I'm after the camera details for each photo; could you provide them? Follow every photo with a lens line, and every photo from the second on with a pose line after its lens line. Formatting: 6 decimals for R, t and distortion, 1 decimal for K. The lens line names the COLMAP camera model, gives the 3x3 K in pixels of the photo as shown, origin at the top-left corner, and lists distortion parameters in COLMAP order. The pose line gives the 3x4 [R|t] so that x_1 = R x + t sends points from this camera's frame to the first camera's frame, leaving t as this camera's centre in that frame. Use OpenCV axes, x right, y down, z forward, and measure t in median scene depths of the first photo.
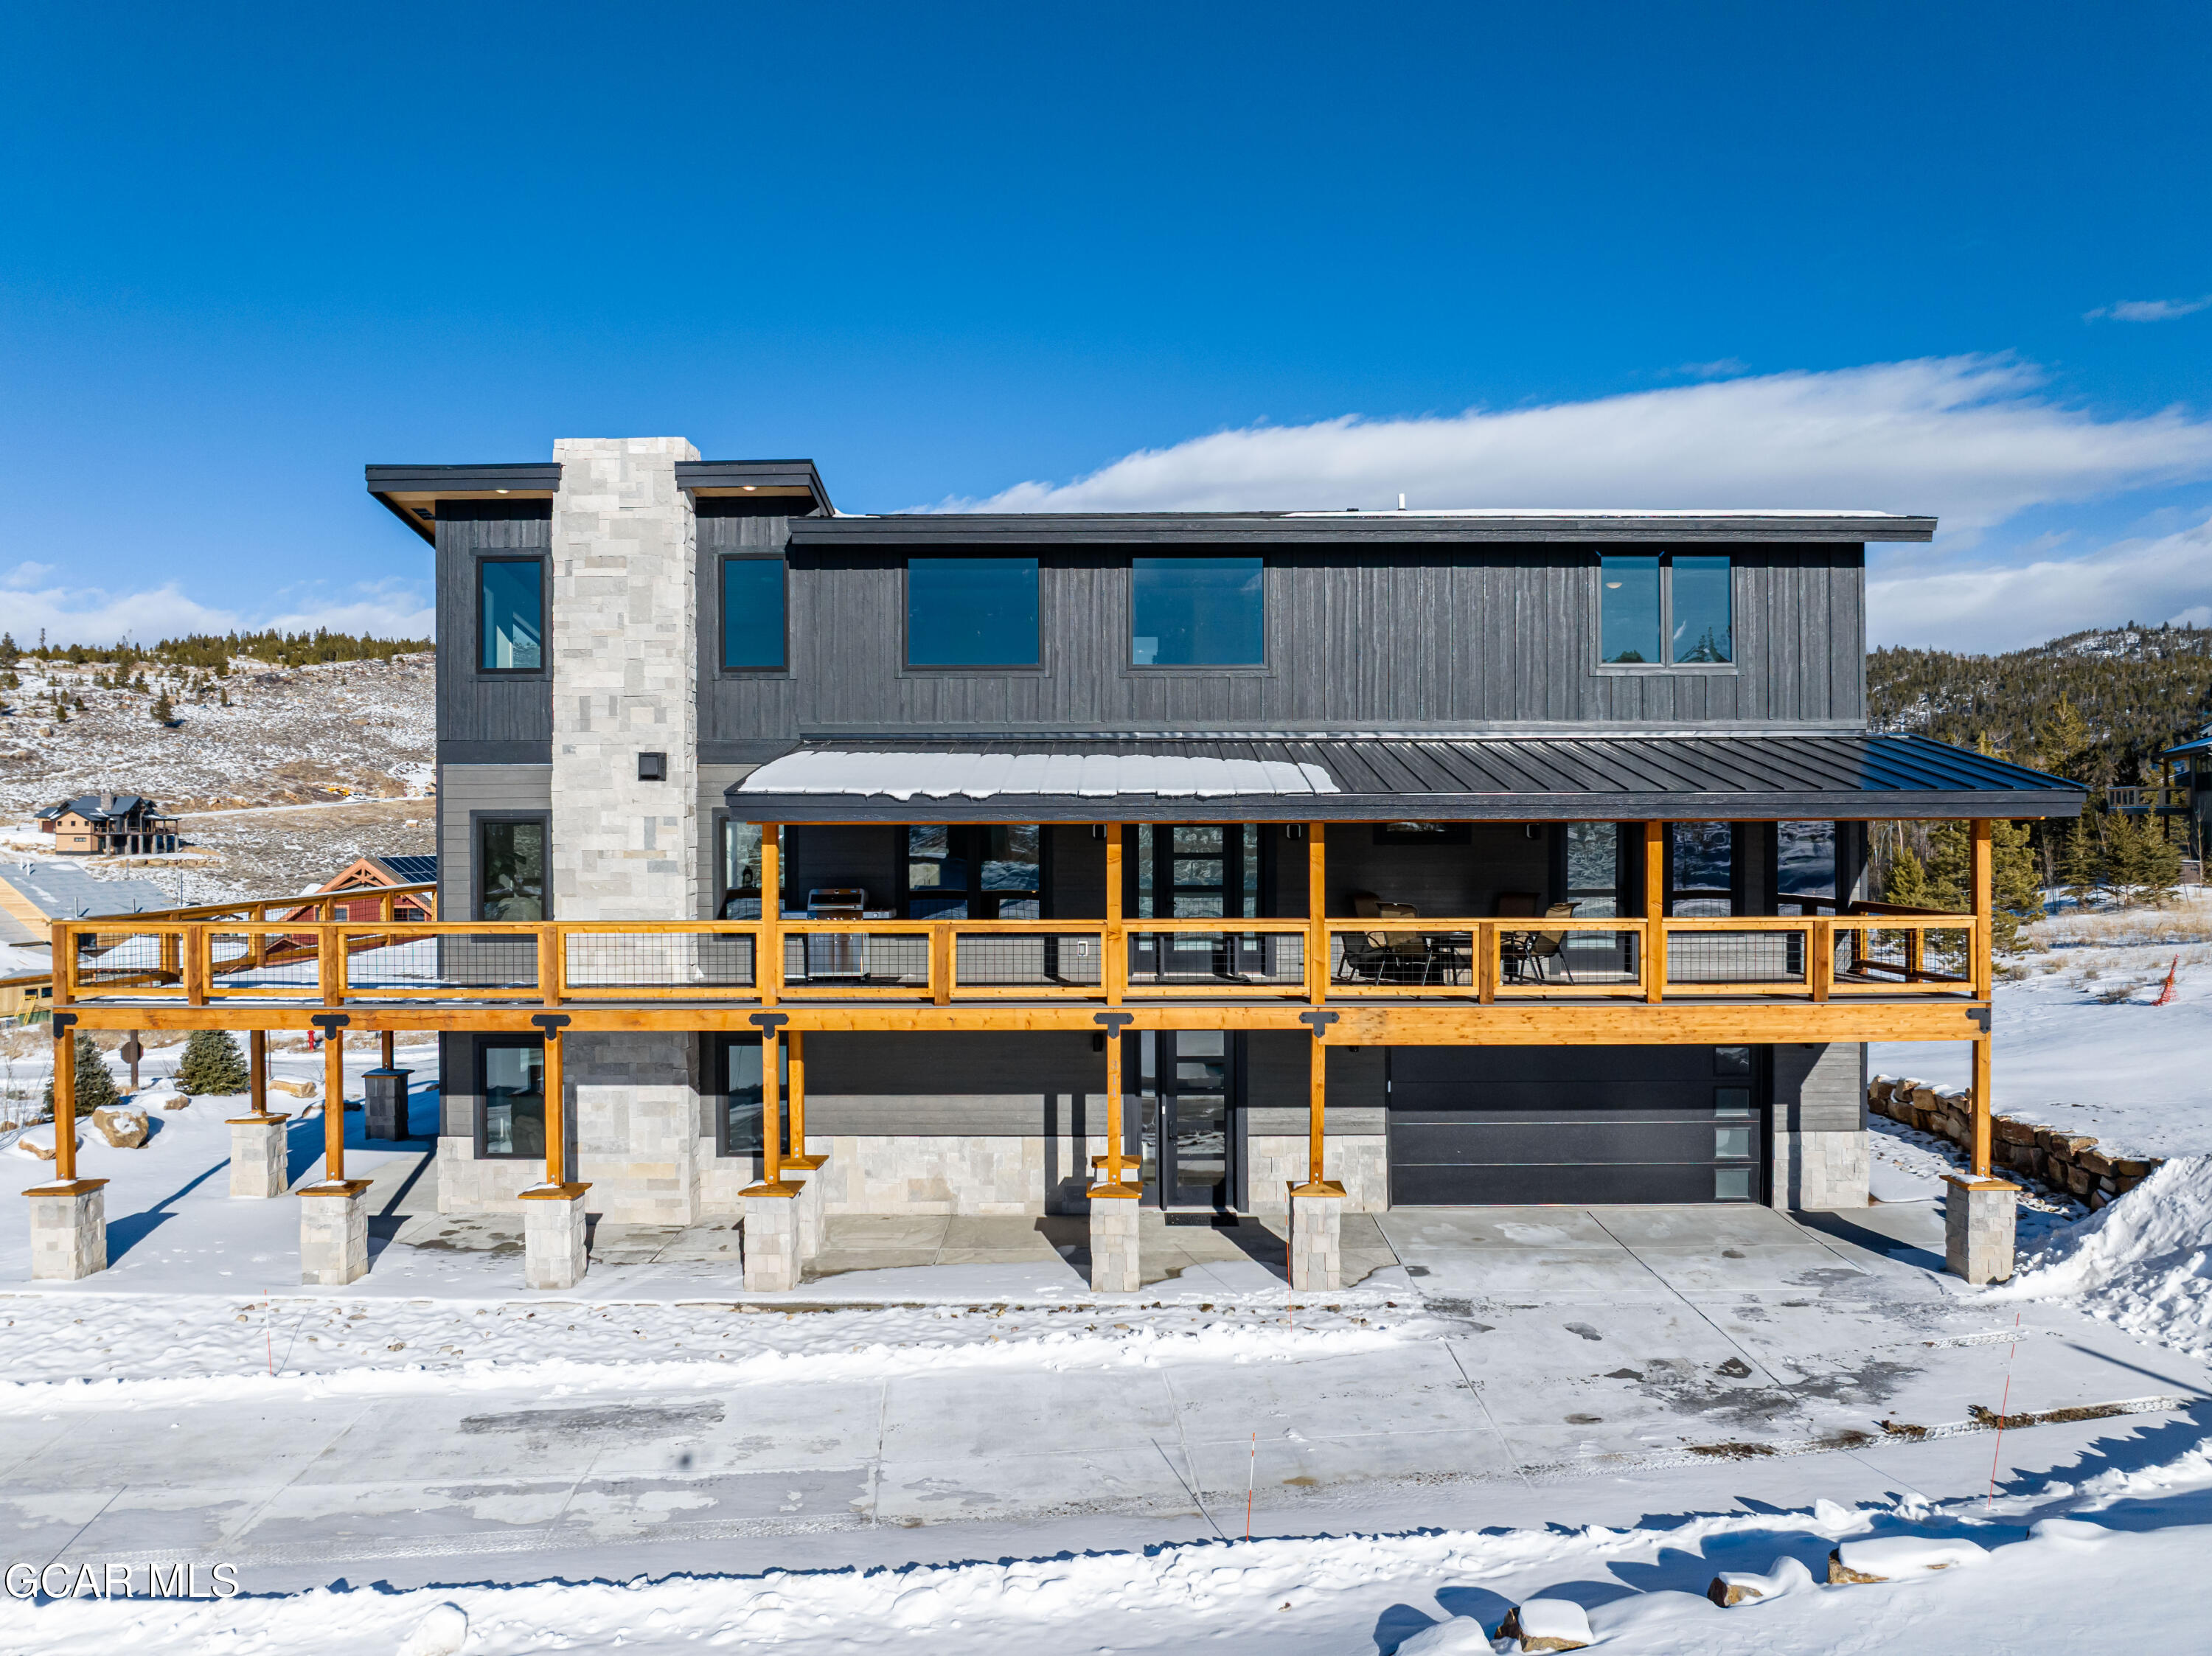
lens RADIAL K [[1560.8, 0, 1111.7], [0, 1560.8, 821.5], [0, 0, 1]] dist [-0.048440, 0.007533]
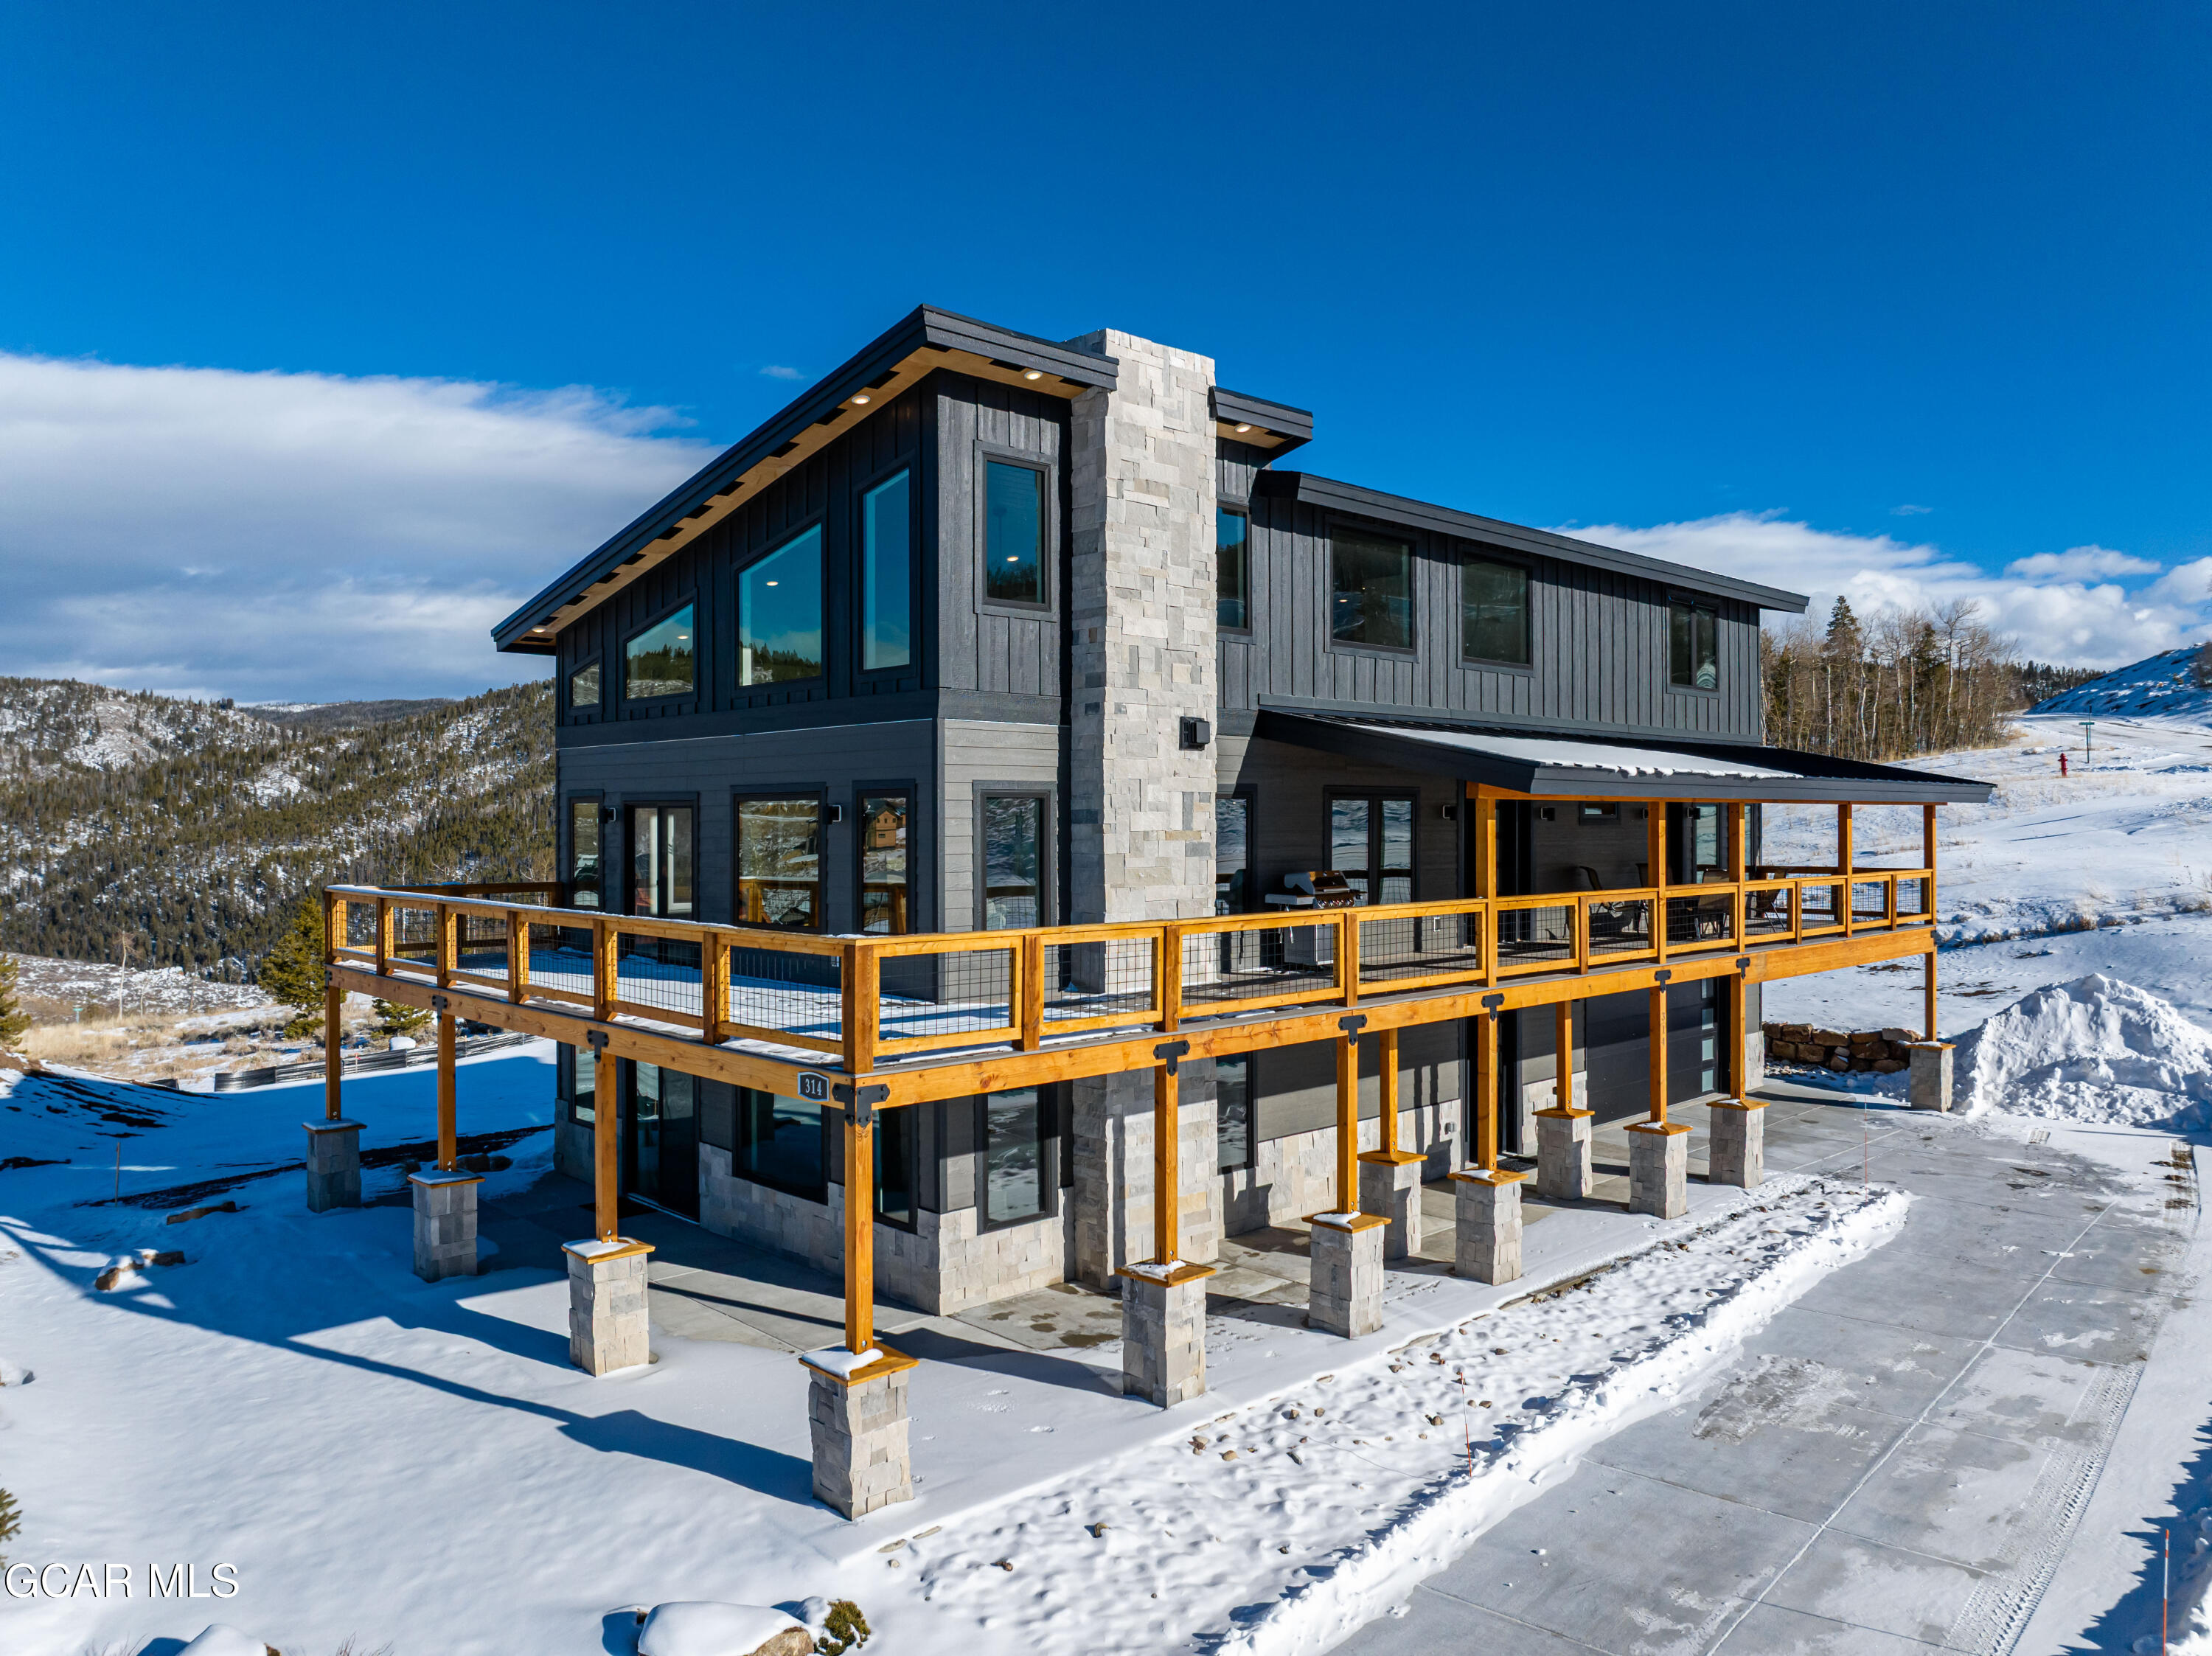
lens RADIAL K [[1560.8, 0, 1111.7], [0, 1560.8, 821.5], [0, 0, 1]] dist [-0.048440, 0.007533]
pose [[0.718823, 0.001656, 0.695191, -1.052873], [0.002791, 0.999982, -0.005269, 0.020037], [-0.695188, 0.005728, 0.718806, 0.465098]]
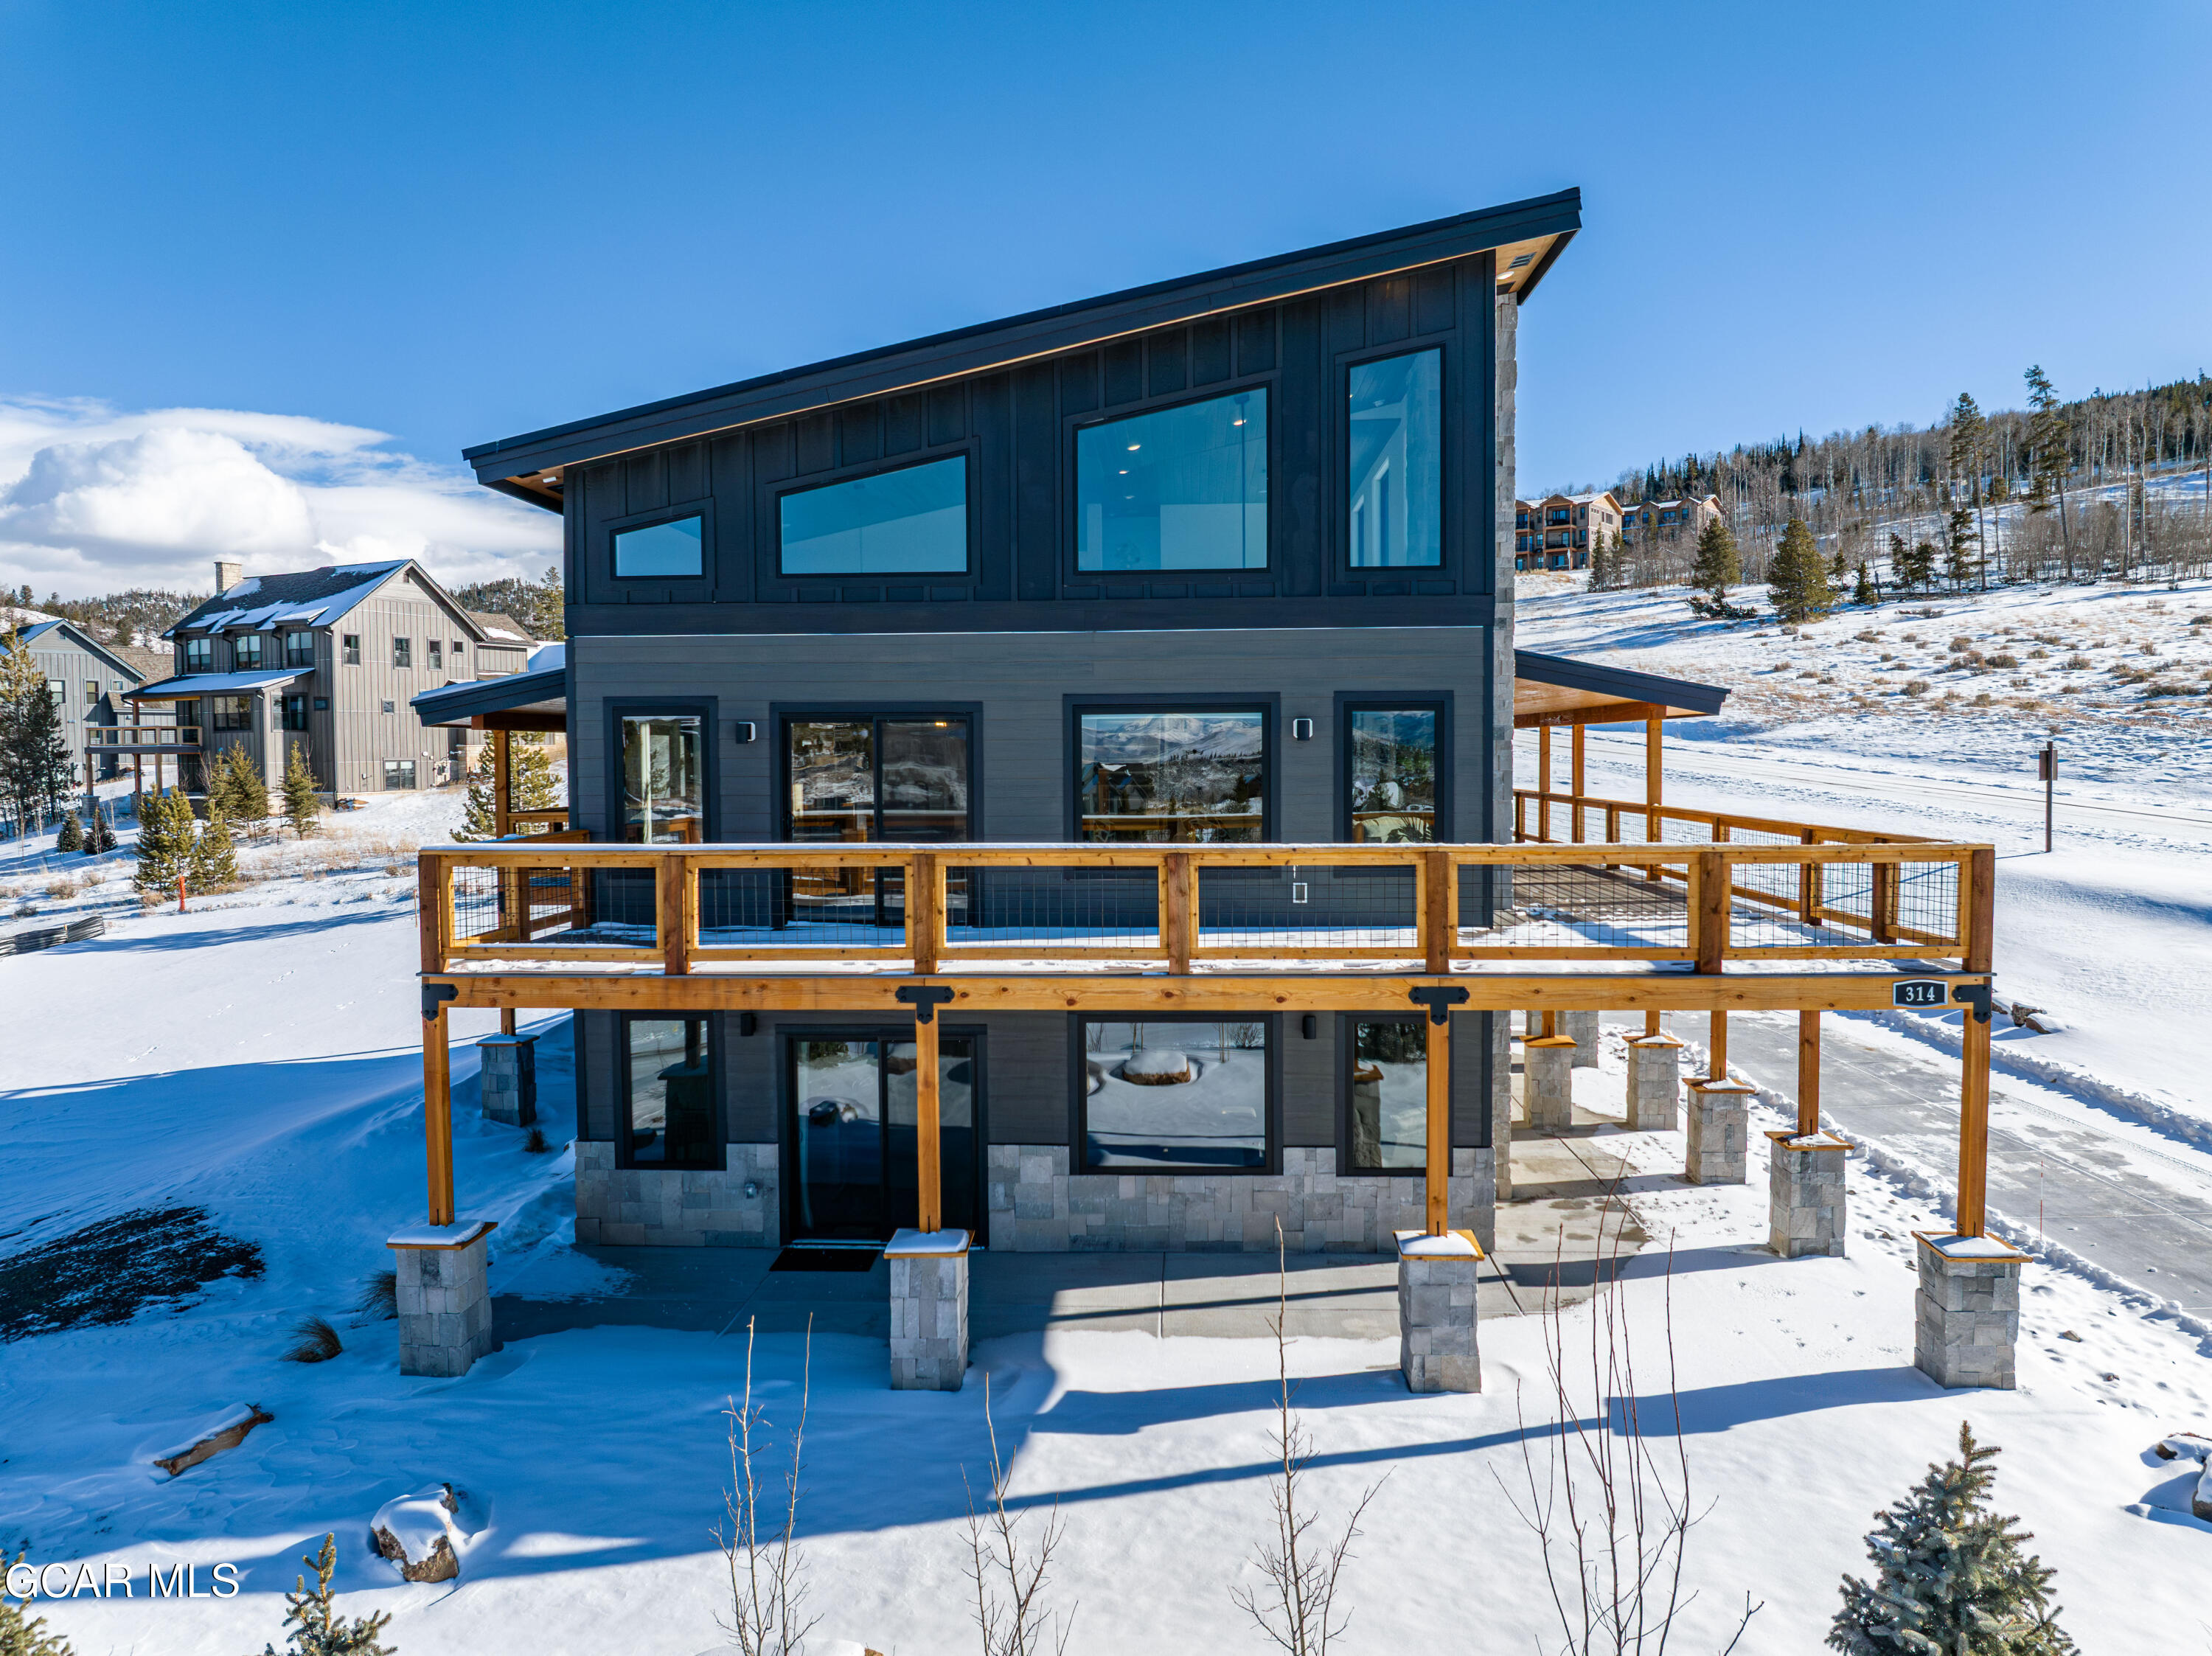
lens RADIAL K [[1560.8, 0, 1111.7], [0, 1560.8, 821.5], [0, 0, 1]] dist [-0.048440, 0.007533]
pose [[0.054783, -0.037631, 0.997789, -1.358515], [0.011126, 0.999251, 0.037076, 0.028553], [-0.998436, 0.009070, 0.055161, 1.335547]]
